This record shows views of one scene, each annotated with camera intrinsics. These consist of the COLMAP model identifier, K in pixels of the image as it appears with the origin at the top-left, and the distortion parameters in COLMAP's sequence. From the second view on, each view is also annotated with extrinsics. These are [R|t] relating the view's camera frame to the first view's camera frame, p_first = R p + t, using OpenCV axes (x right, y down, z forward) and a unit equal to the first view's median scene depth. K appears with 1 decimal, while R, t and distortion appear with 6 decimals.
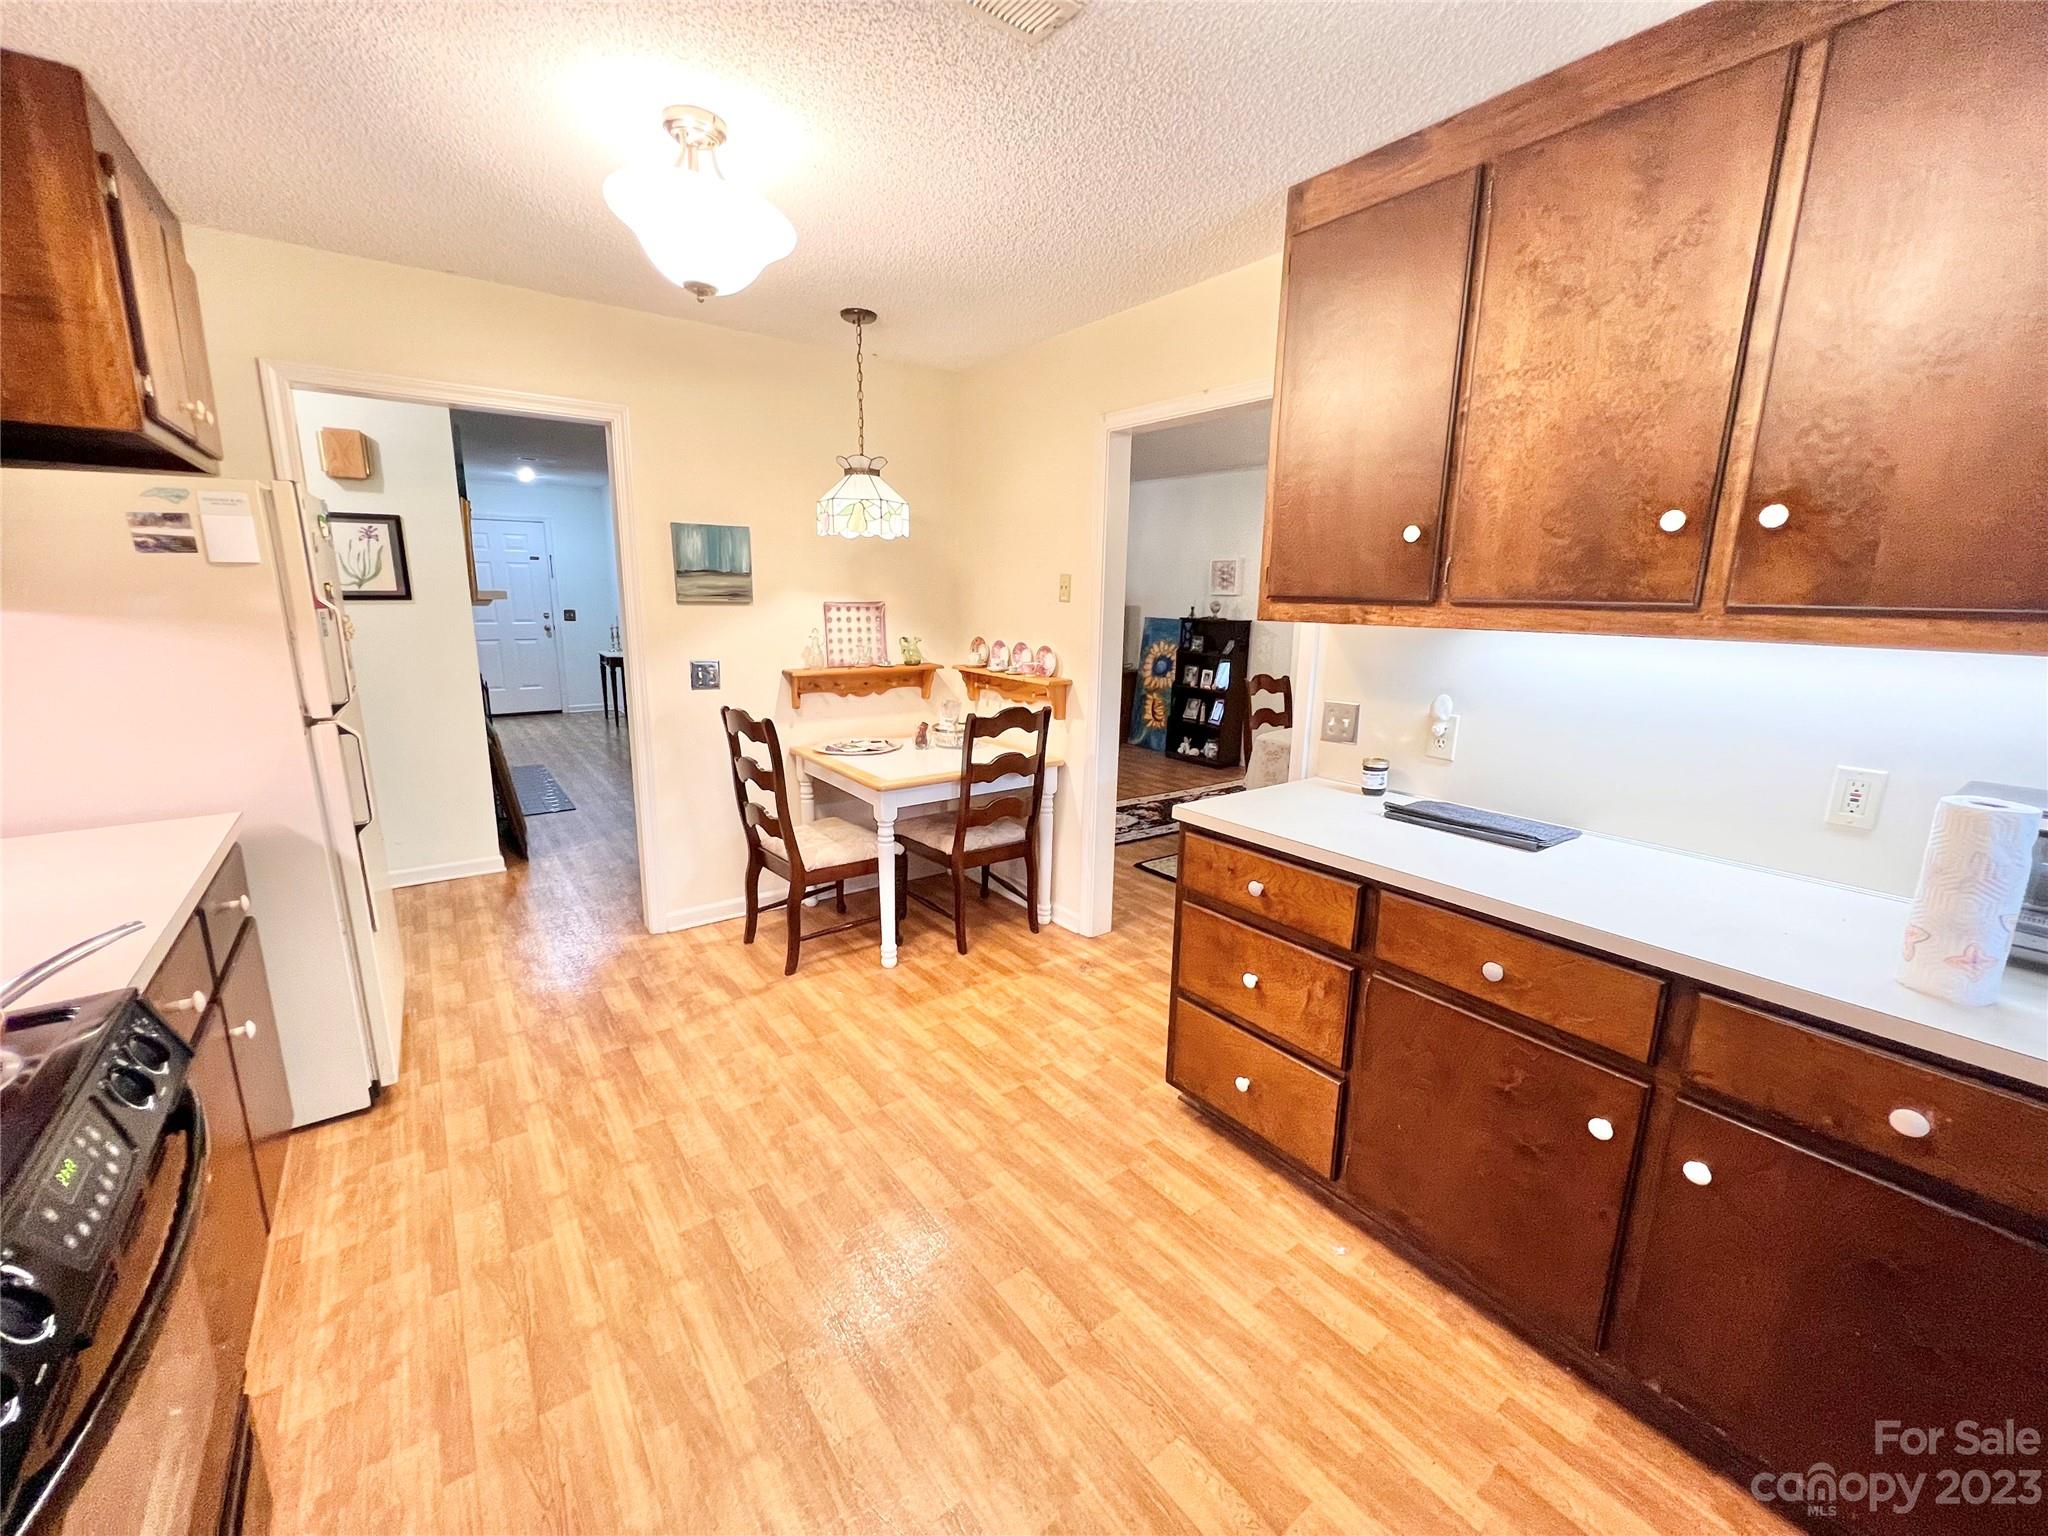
lens RADIAL K [[821.4, 0, 1023.8], [0, 821.4, 764.8], [0, 0, 1]] dist [0.000438, 0.000052]
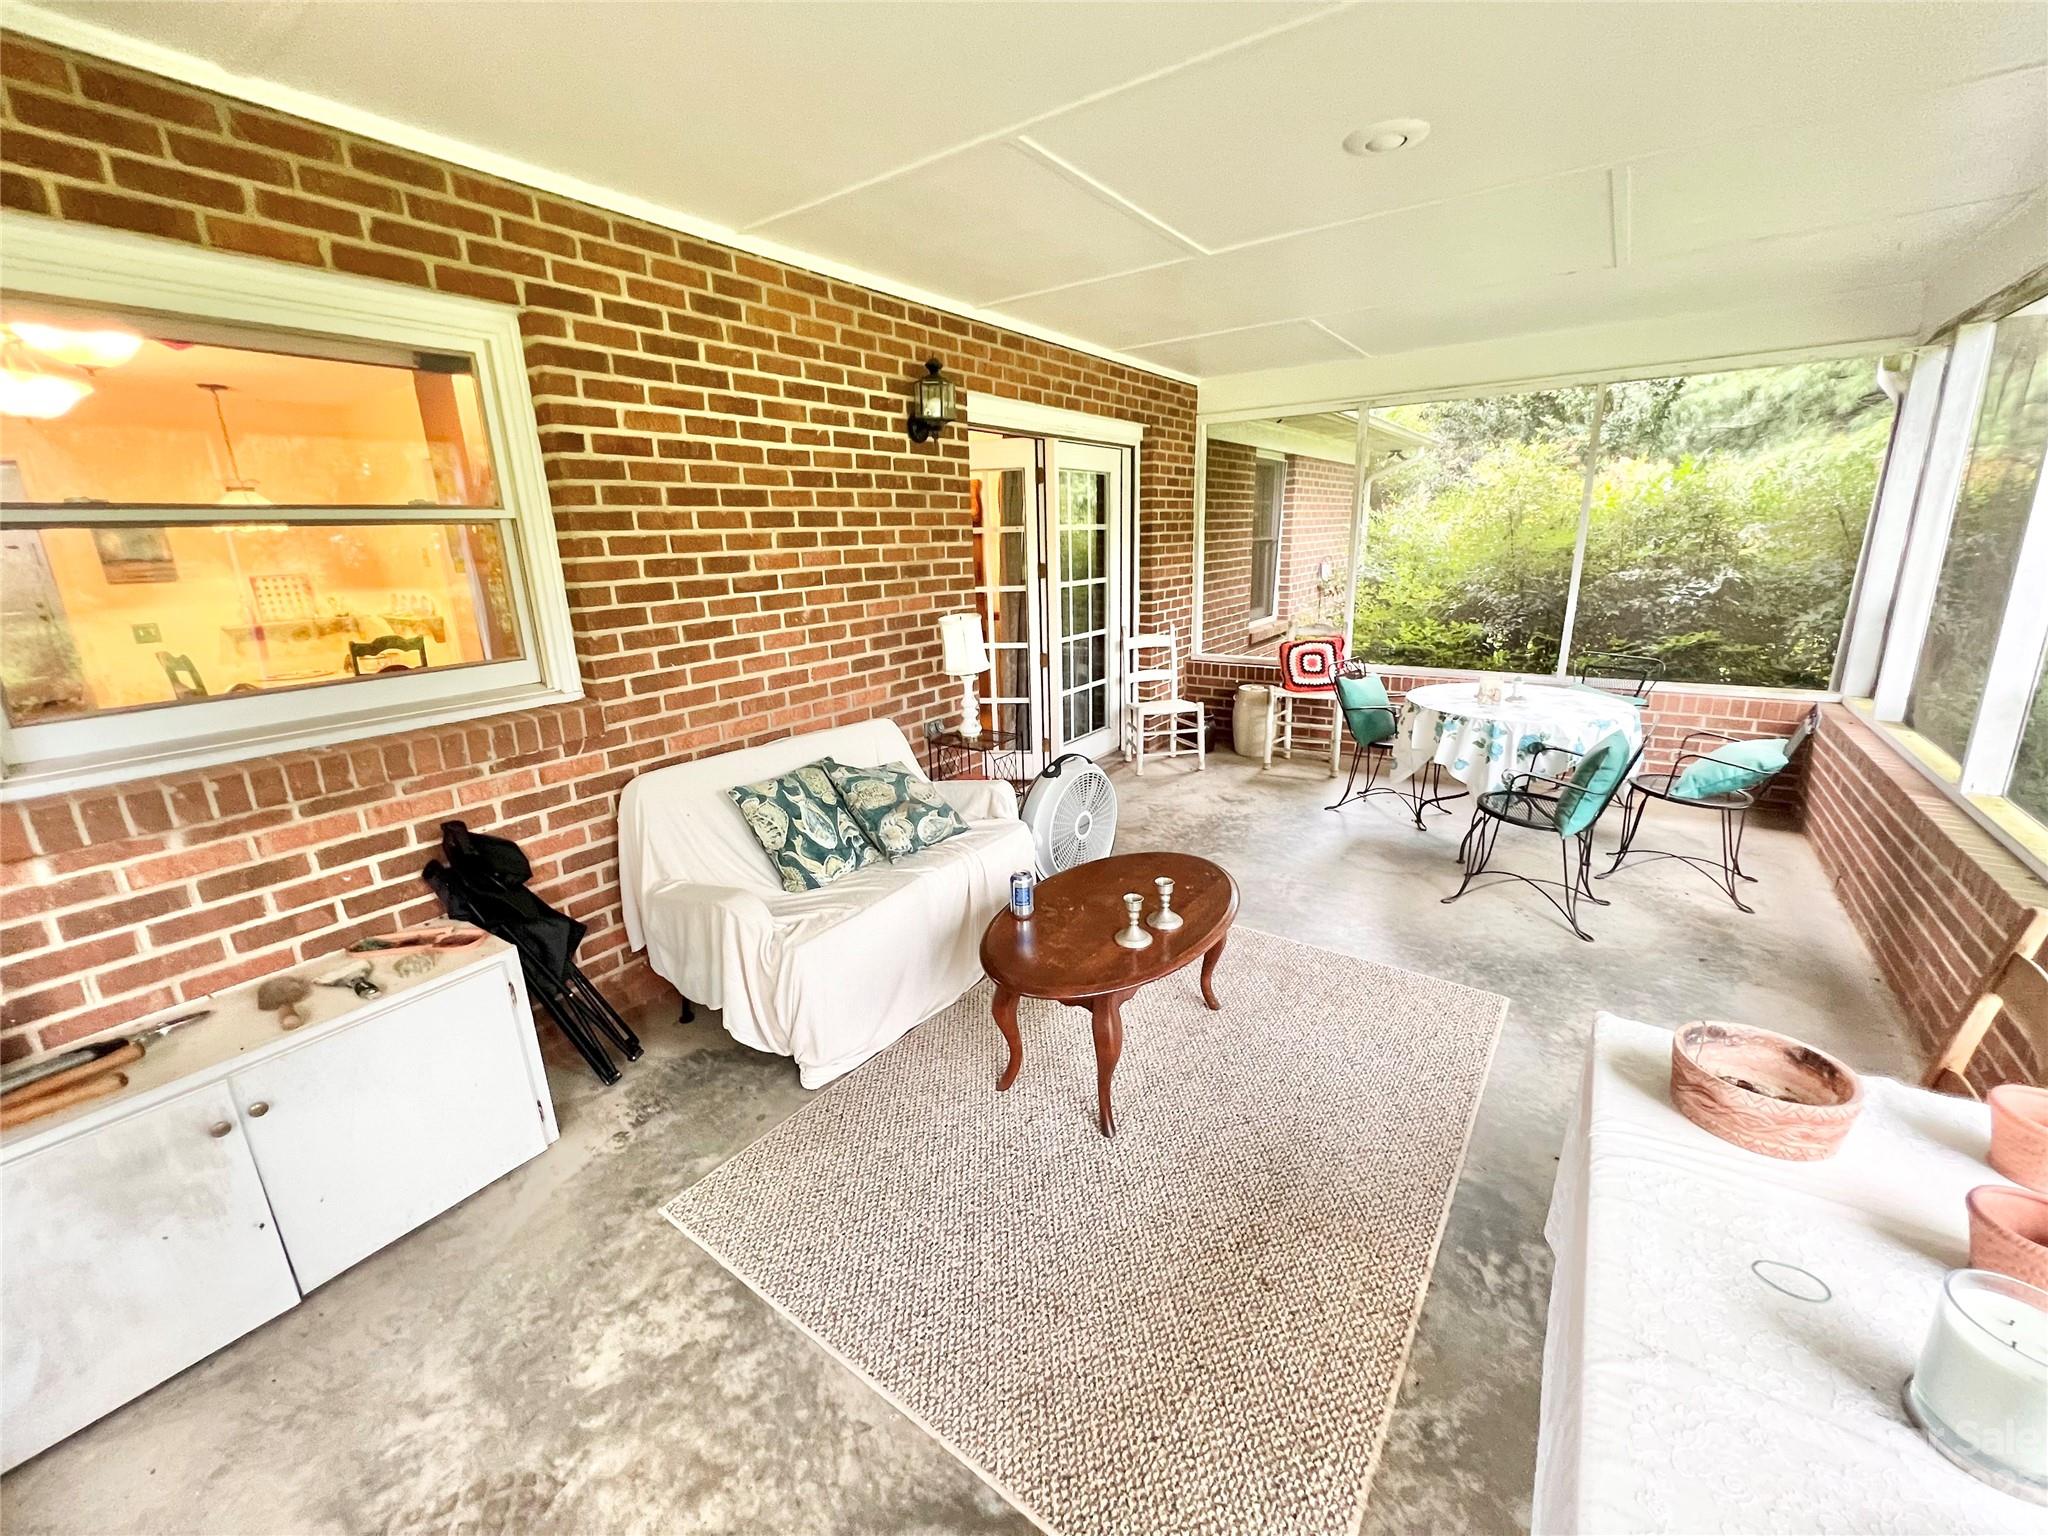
lens RADIAL K [[821.4, 0, 1022.4], [0, 821.4, 763.0], [0, 0, 1]] dist [0.000438, 0.000052]
pose [[0.949669, -0.130959, 0.284567, 0.628426], [0.113496, 0.990543, 0.077088, 0.178741], [-0.291971, -0.040911, 0.955552, -0.830584]]
